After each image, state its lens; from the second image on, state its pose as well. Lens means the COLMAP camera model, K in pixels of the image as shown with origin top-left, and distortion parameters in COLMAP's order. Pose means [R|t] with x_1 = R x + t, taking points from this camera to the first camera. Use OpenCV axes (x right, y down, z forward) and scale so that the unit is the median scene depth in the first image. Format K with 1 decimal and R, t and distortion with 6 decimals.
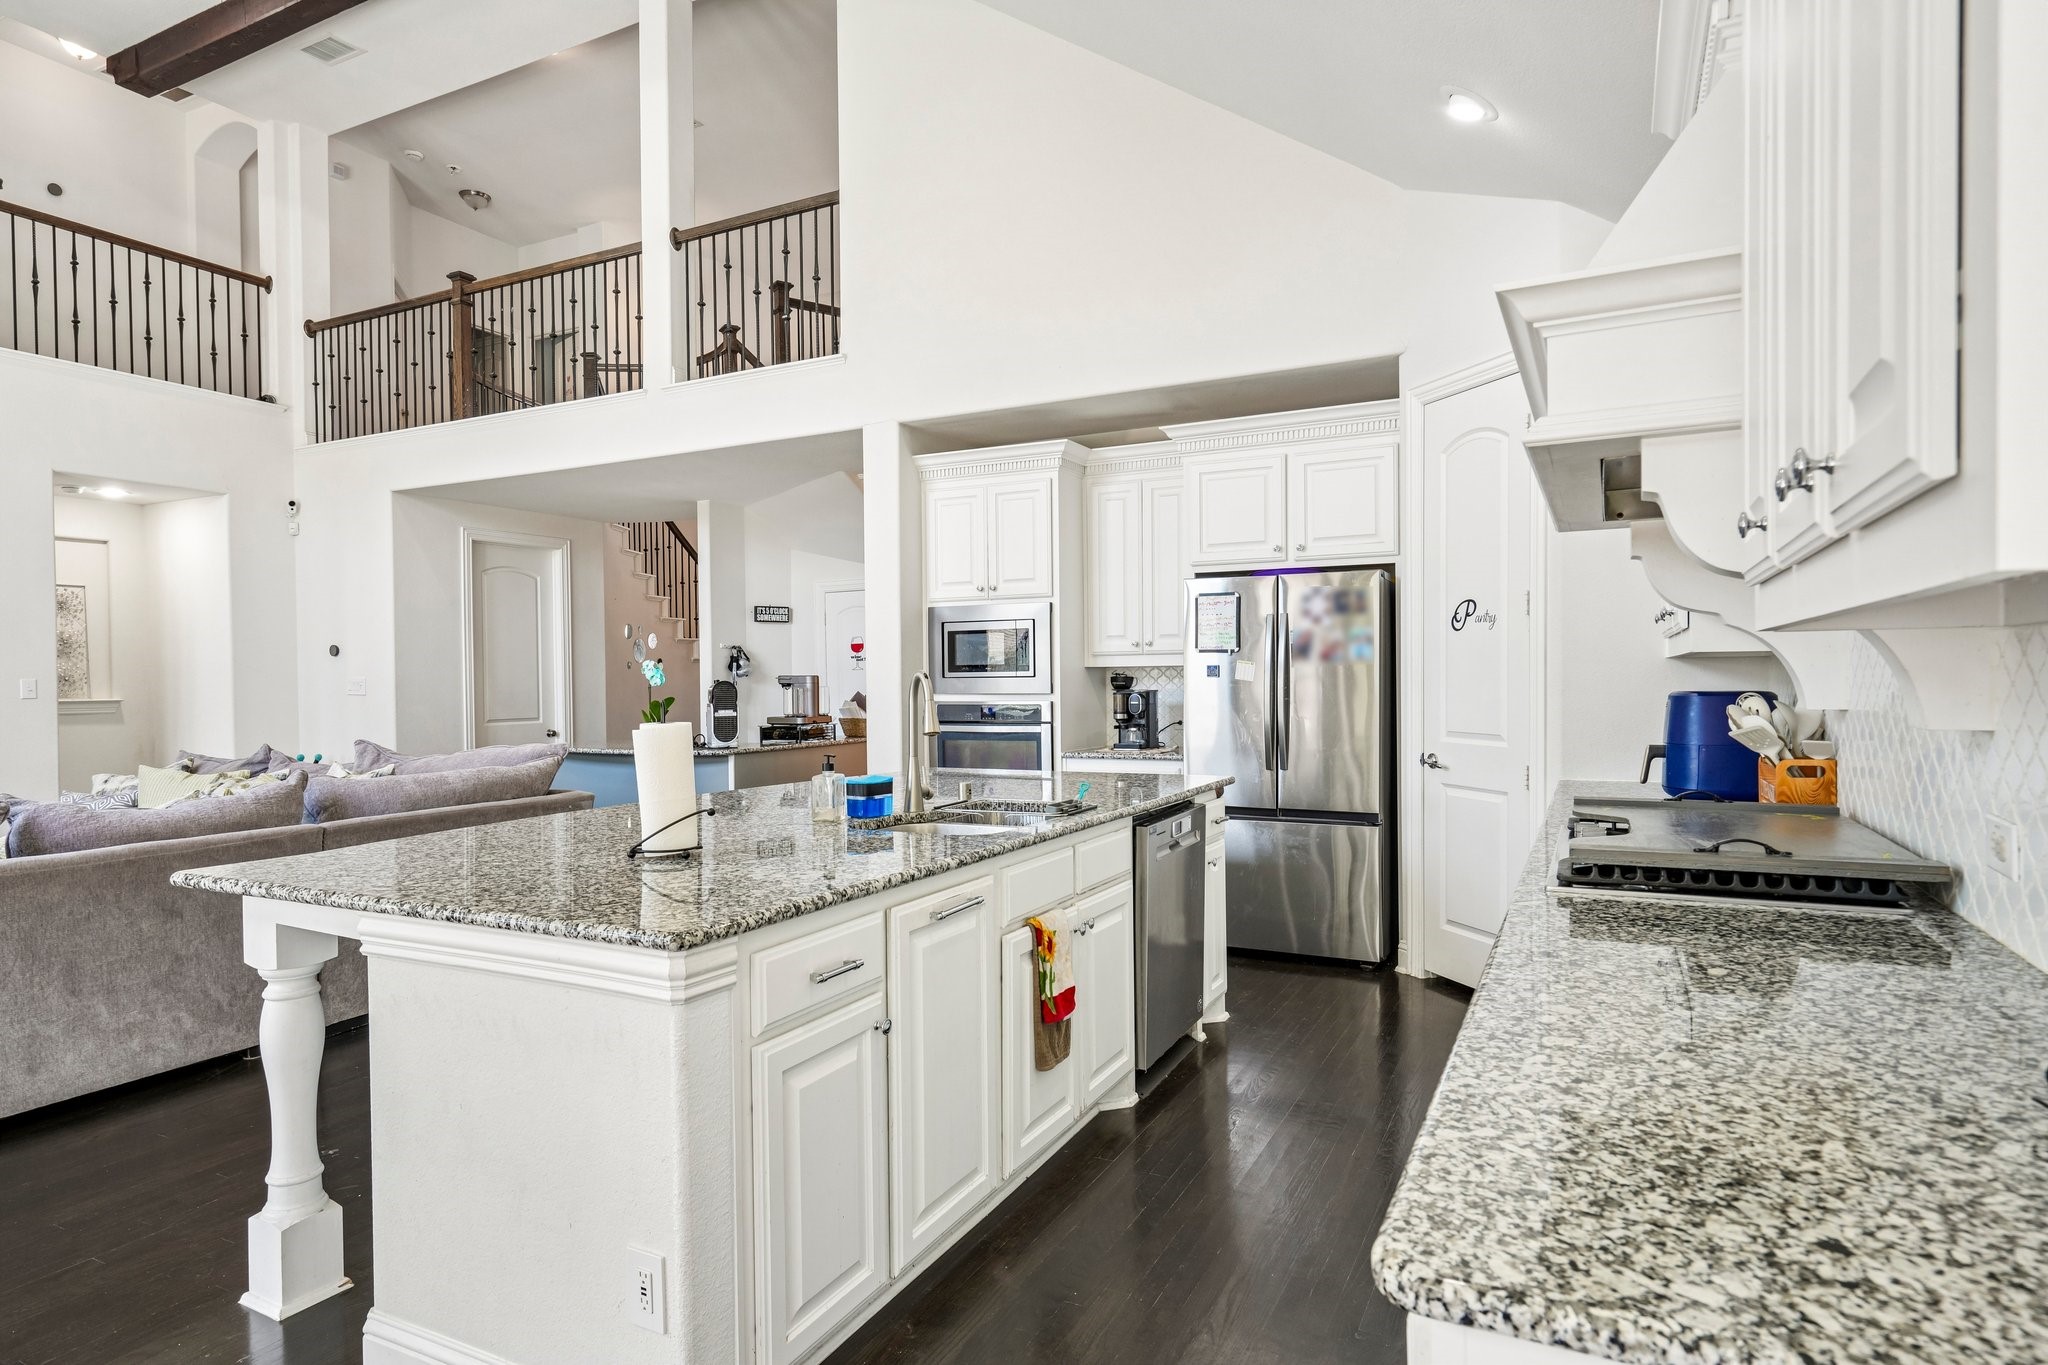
lens RADIAL K [[1131.5, 0, 1031.1], [0, 1131.5, 687.6], [0, 0, 1]] dist [0.003318, 0.000562]
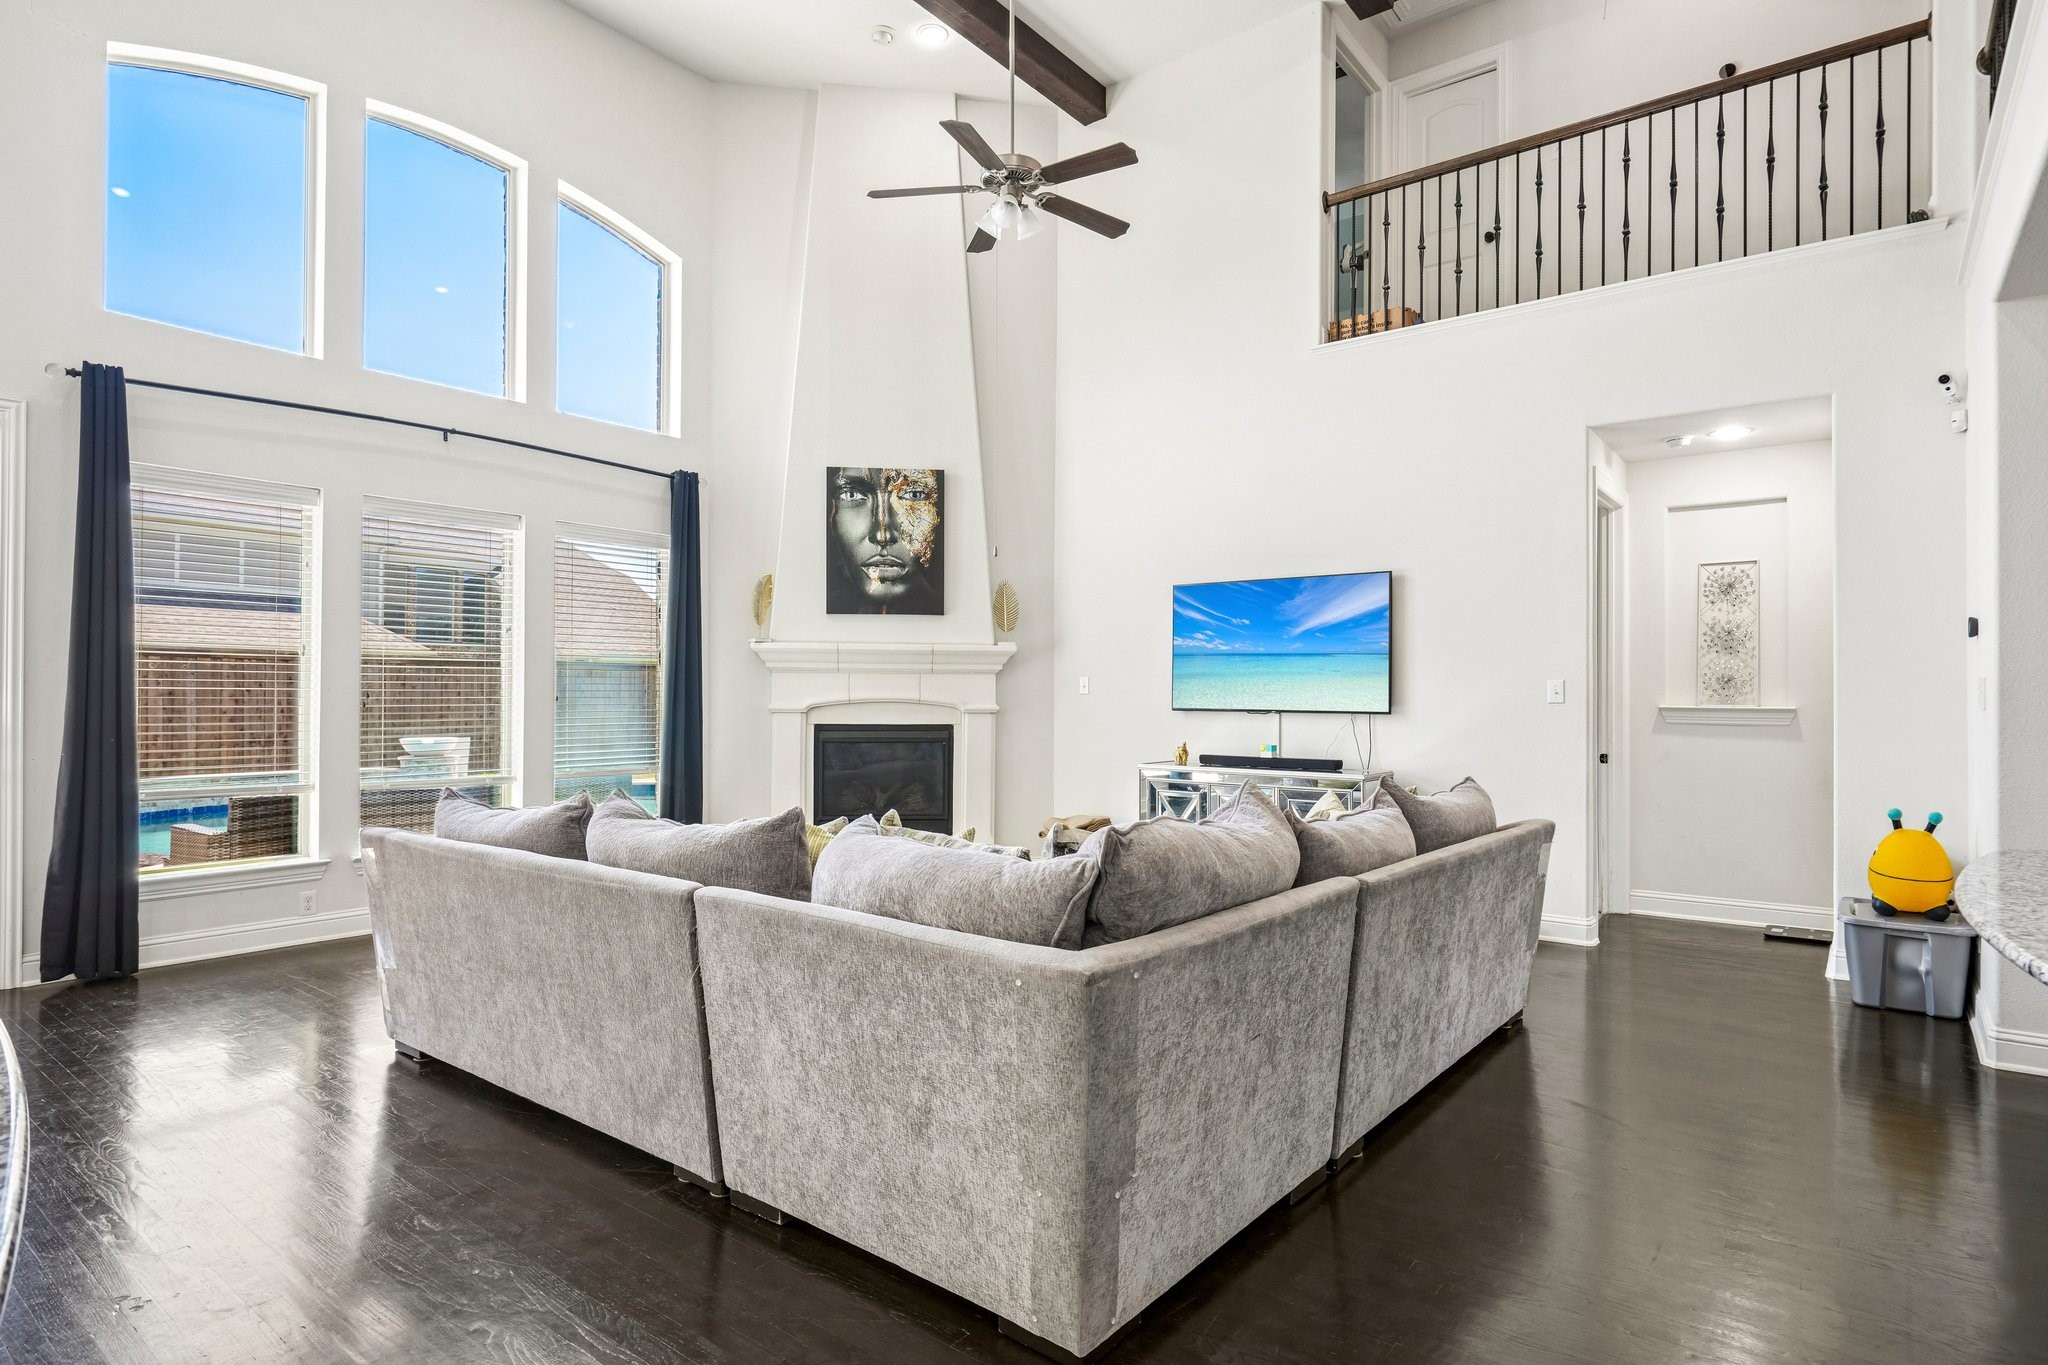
lens RADIAL K [[1064.9, 0, 1024.7], [0, 1064.9, 686.3], [0, 0, 1]] dist [0.000620, 0.000743]
pose [[-0.189367, 0.003486, -0.981900, -0.023979], [-0.010426, 0.999930, 0.005561, -0.002349], [0.981851, 0.011290, -0.189318, 0.696478]]
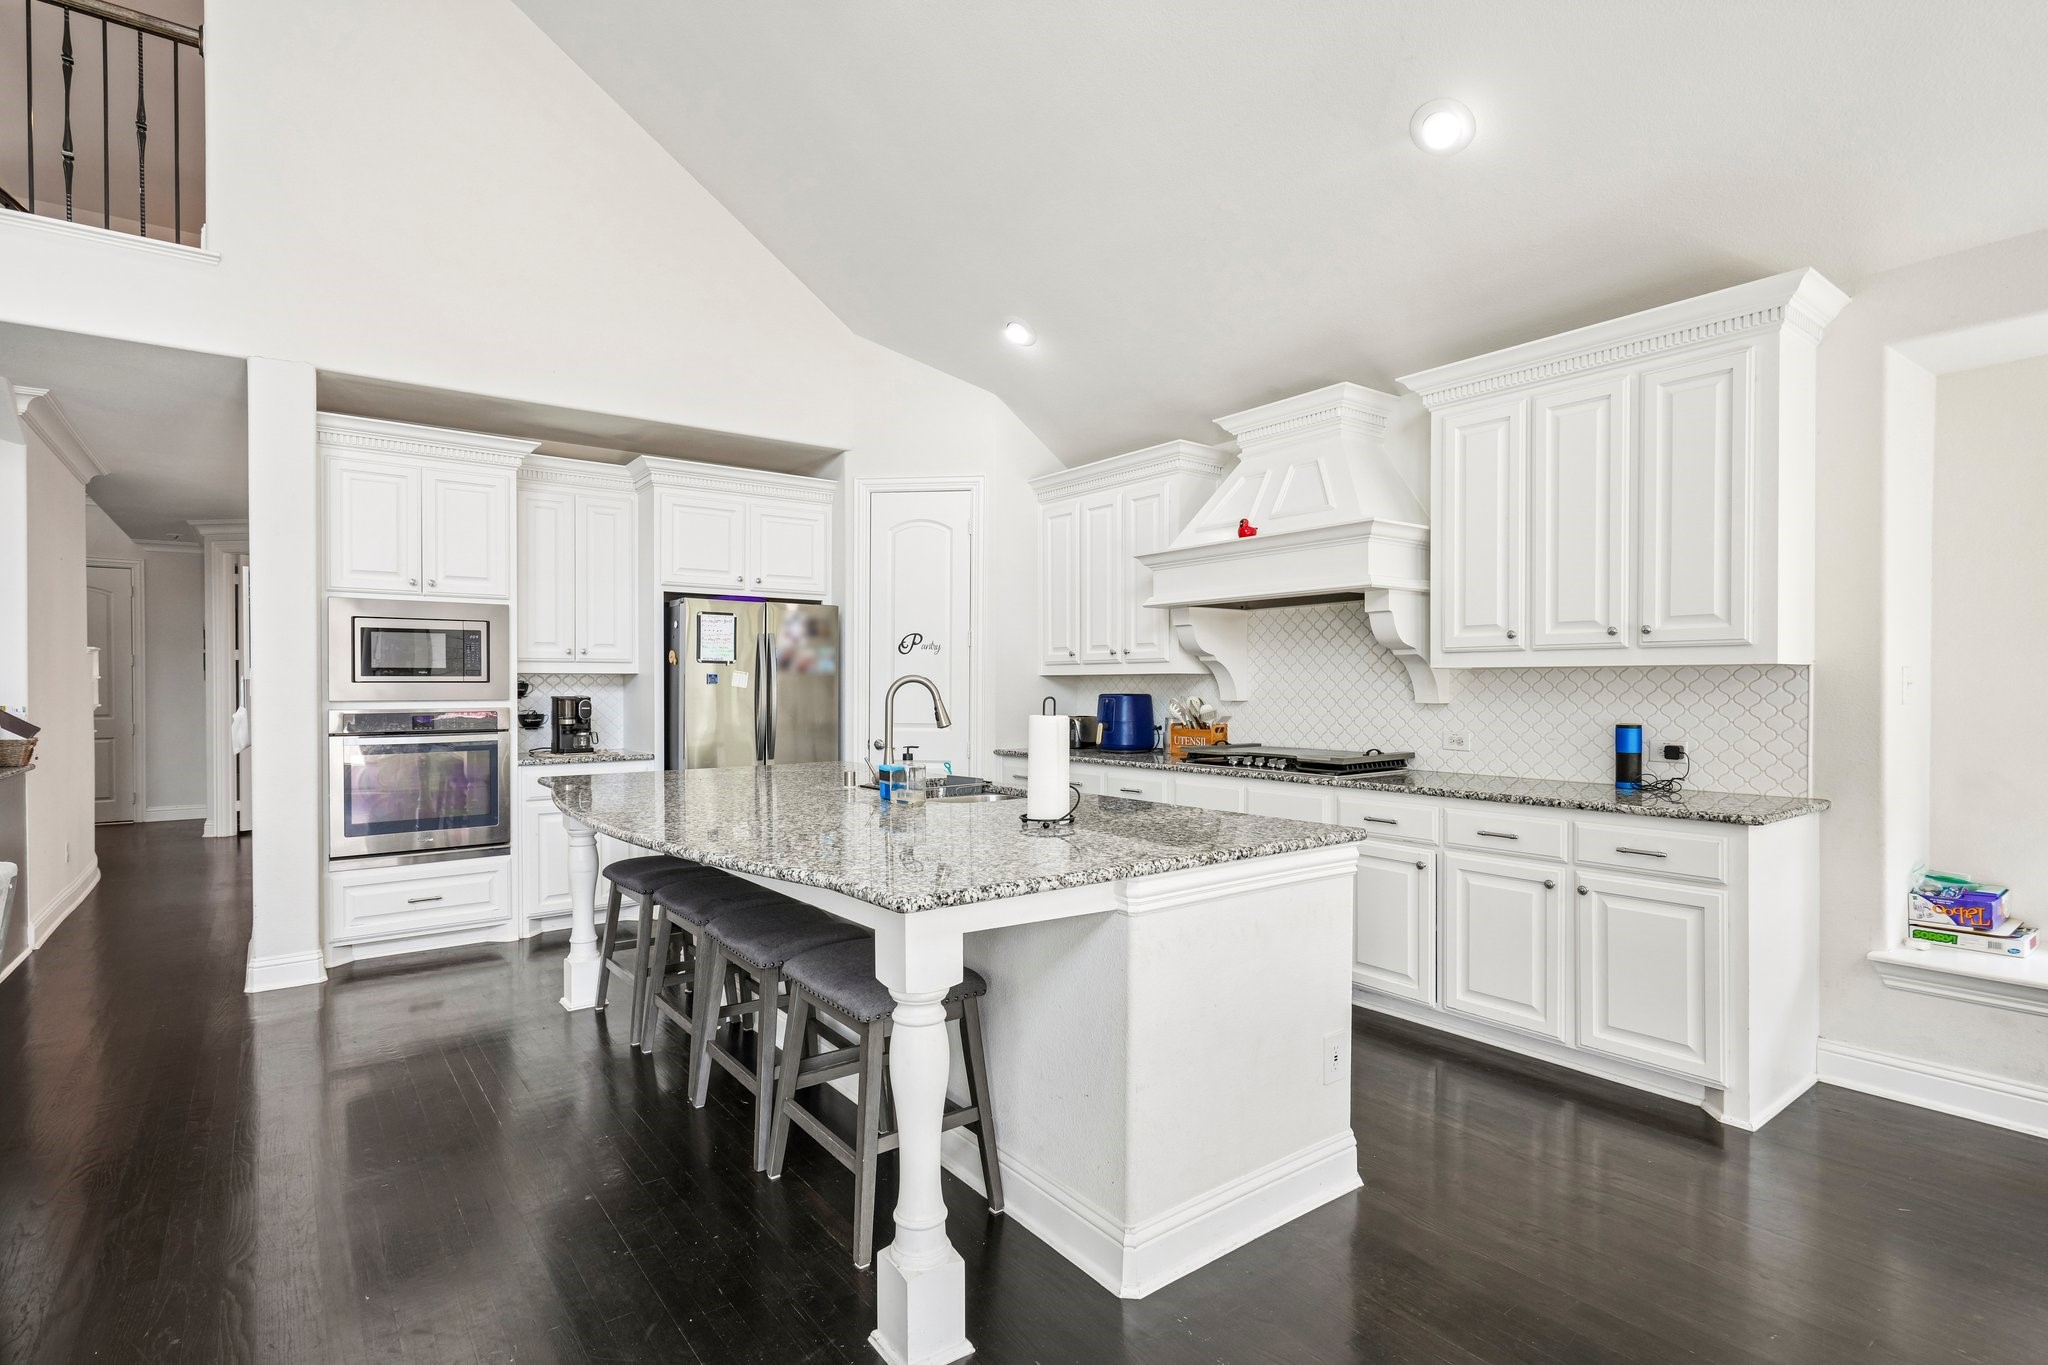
lens RADIAL K [[992.7, 0, 1035.4], [0, 992.7, 696.4], [0, 0, 1]] dist [0.000307, -0.000500]
pose [[0.436091, 0.000200, 0.899903, -0.422105], [0.004614, 0.999986, -0.002459, 0.005226], [-0.899891, 0.005224, 0.436084, 0.172109]]
